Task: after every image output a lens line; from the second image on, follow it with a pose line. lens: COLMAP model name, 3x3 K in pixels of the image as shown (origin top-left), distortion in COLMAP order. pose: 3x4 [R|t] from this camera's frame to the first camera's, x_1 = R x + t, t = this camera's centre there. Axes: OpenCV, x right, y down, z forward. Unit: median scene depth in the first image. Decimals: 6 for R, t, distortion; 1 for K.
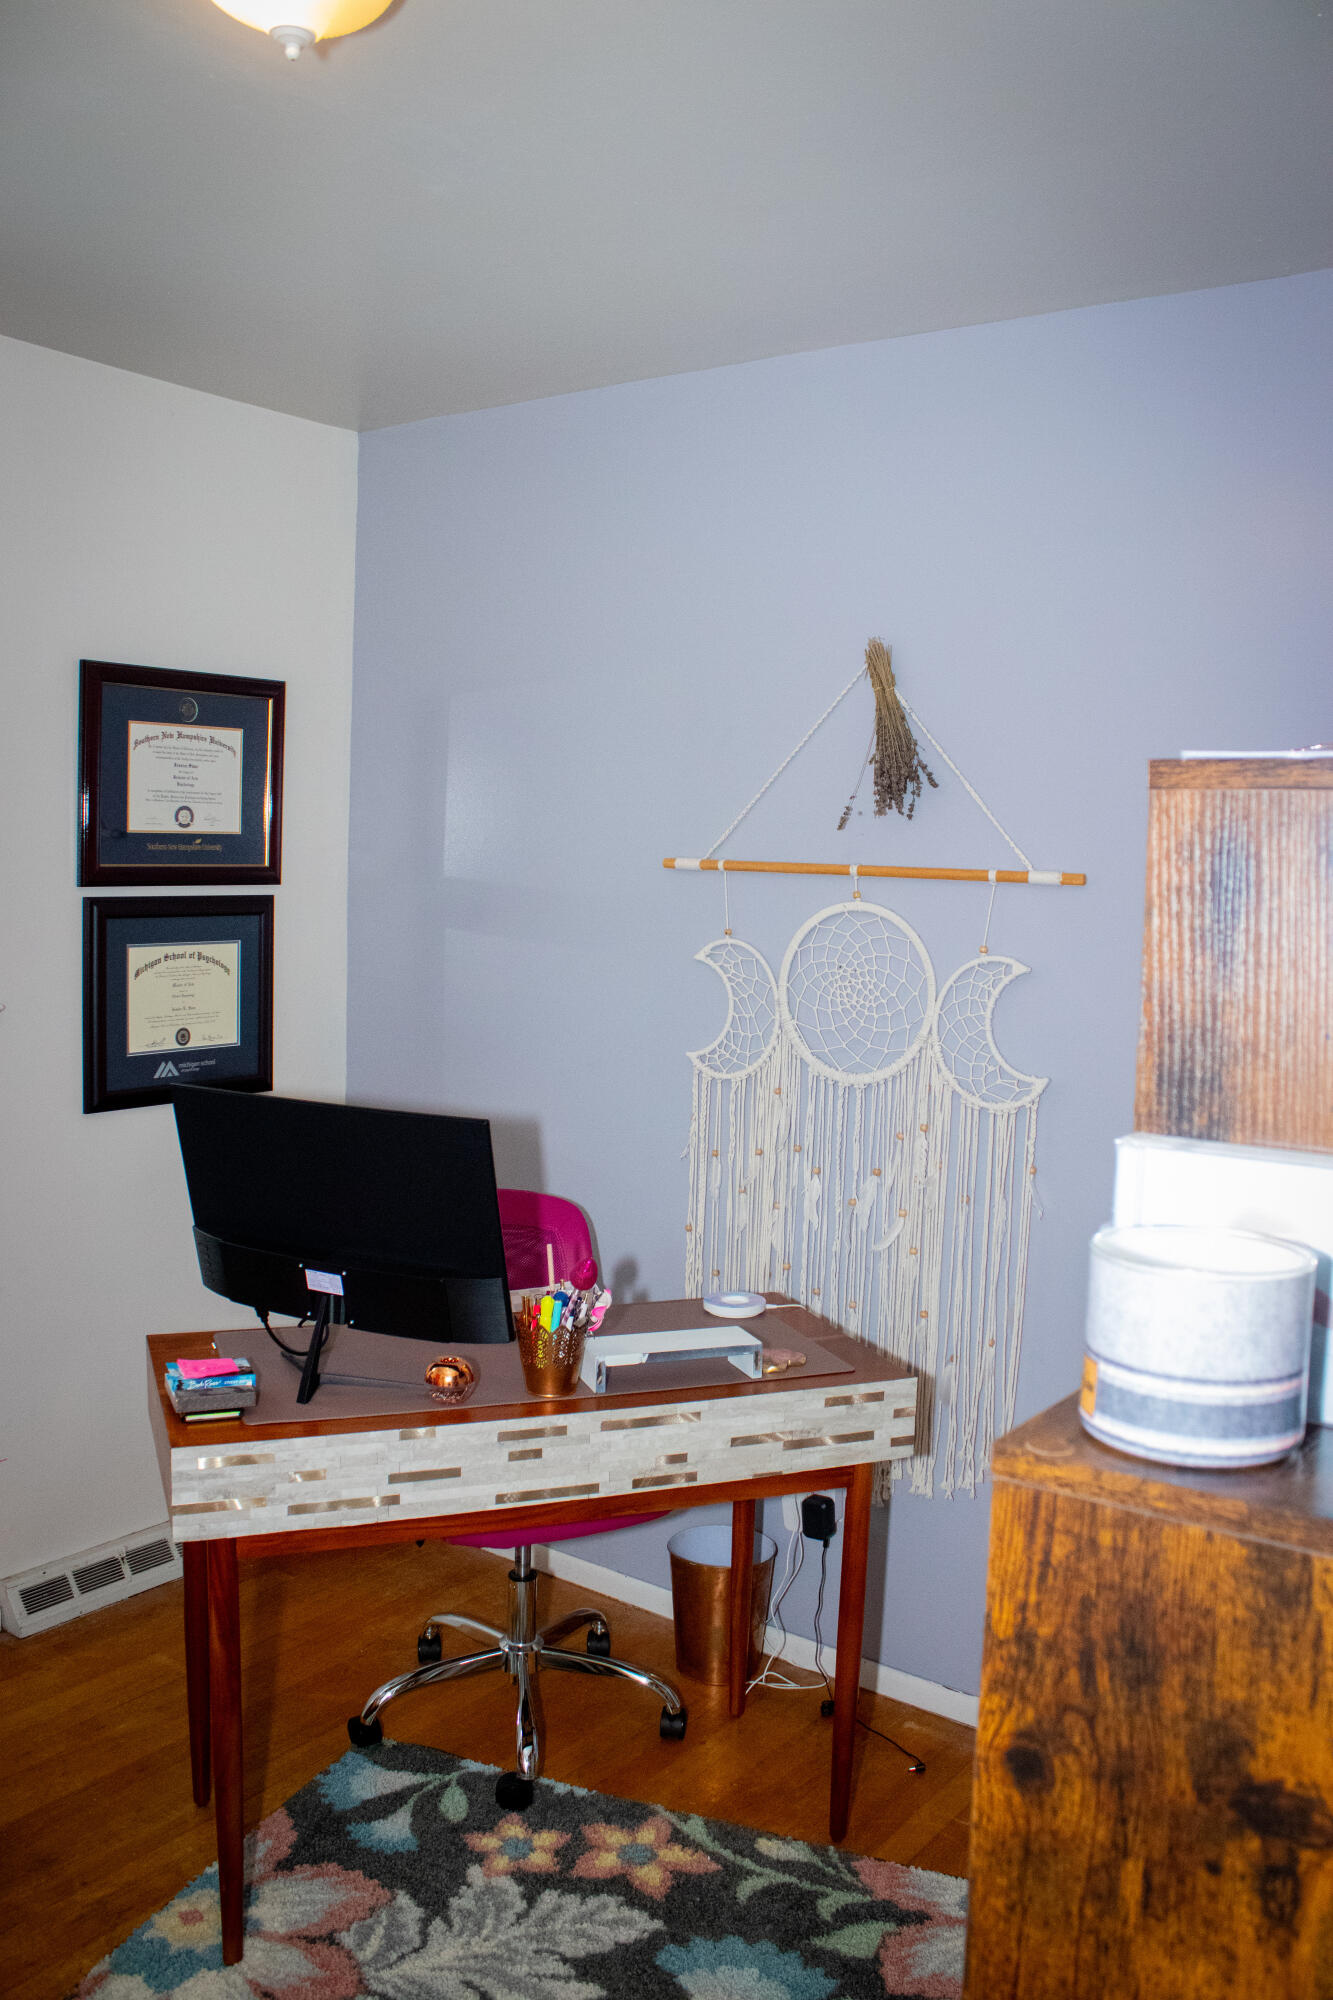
lens RADIAL K [[1661.9, 0, 666.5], [0, 1661.9, 1000.0], [0, 0, 1]] dist [-0.175372, 0.163437]
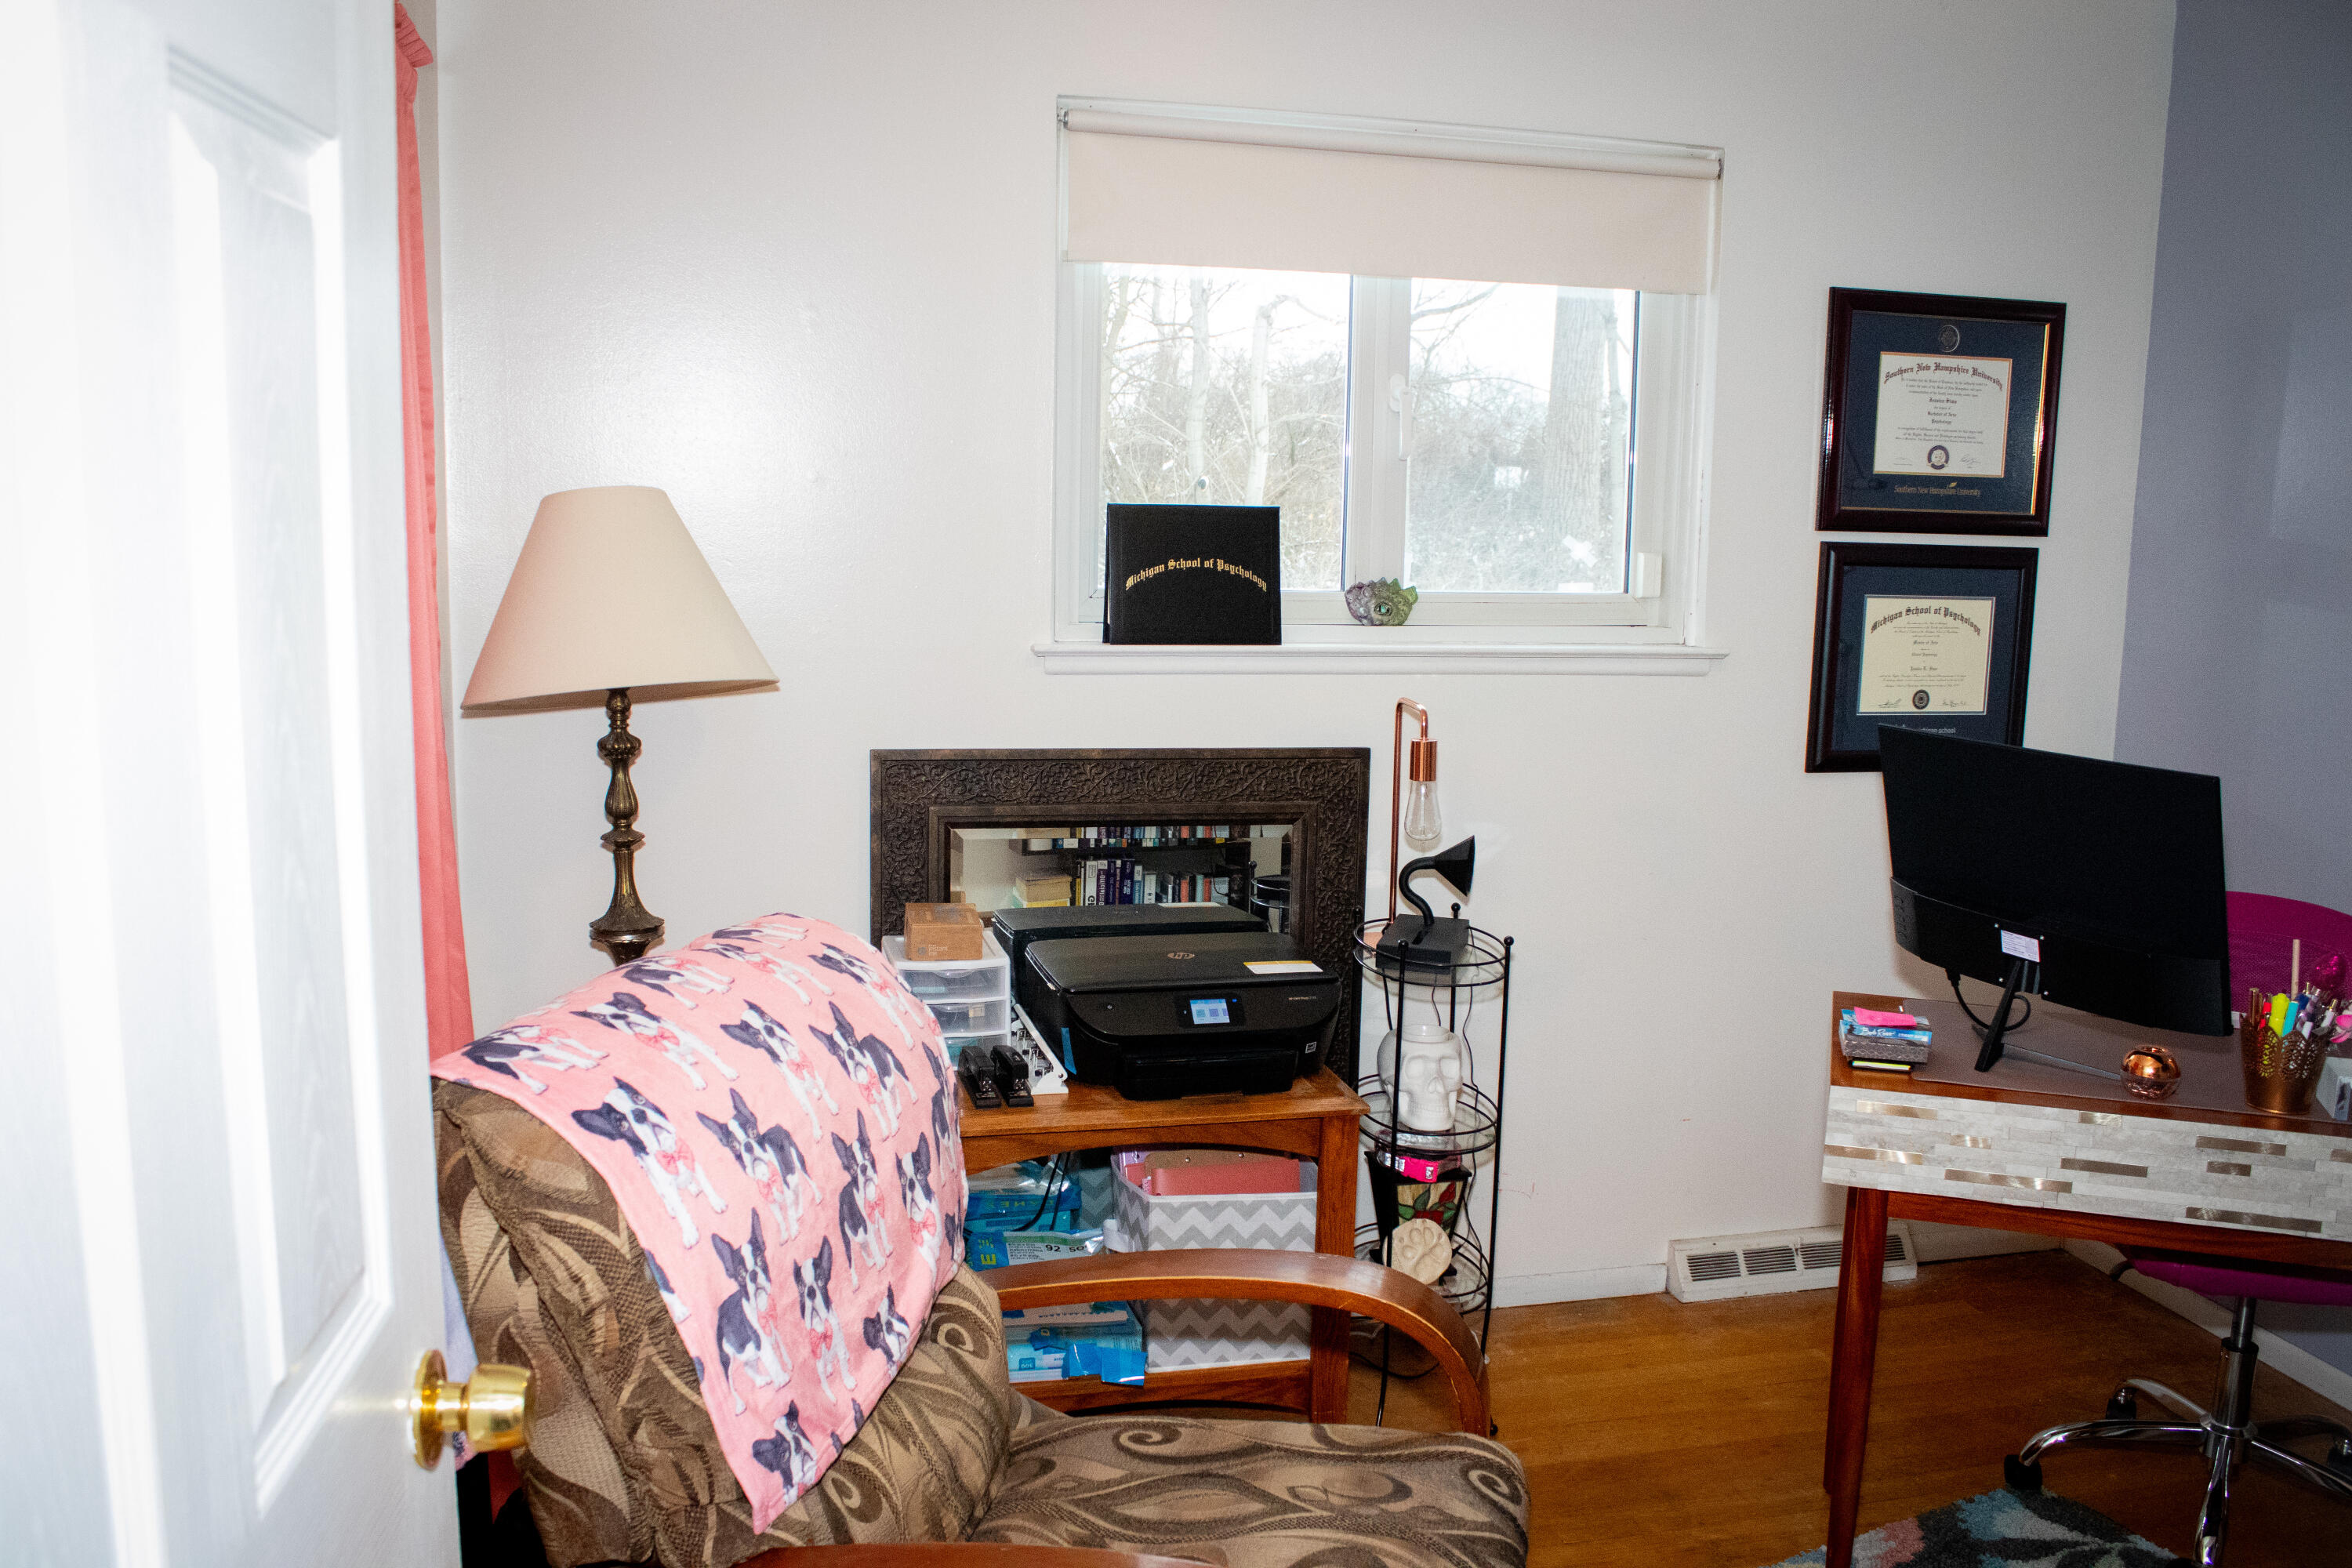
lens RADIAL K [[1954.4, 0, 1160.3], [0, 1954.4, 823.1], [0, 0, 1]] dist [-0.175372, 0.163437]
pose [[0.761989, 0.094375, -0.640677, 0.098722], [-0.058585, 0.995313, 0.076937, 0.048305], [0.644935, -0.021091, 0.763946, -0.125085]]
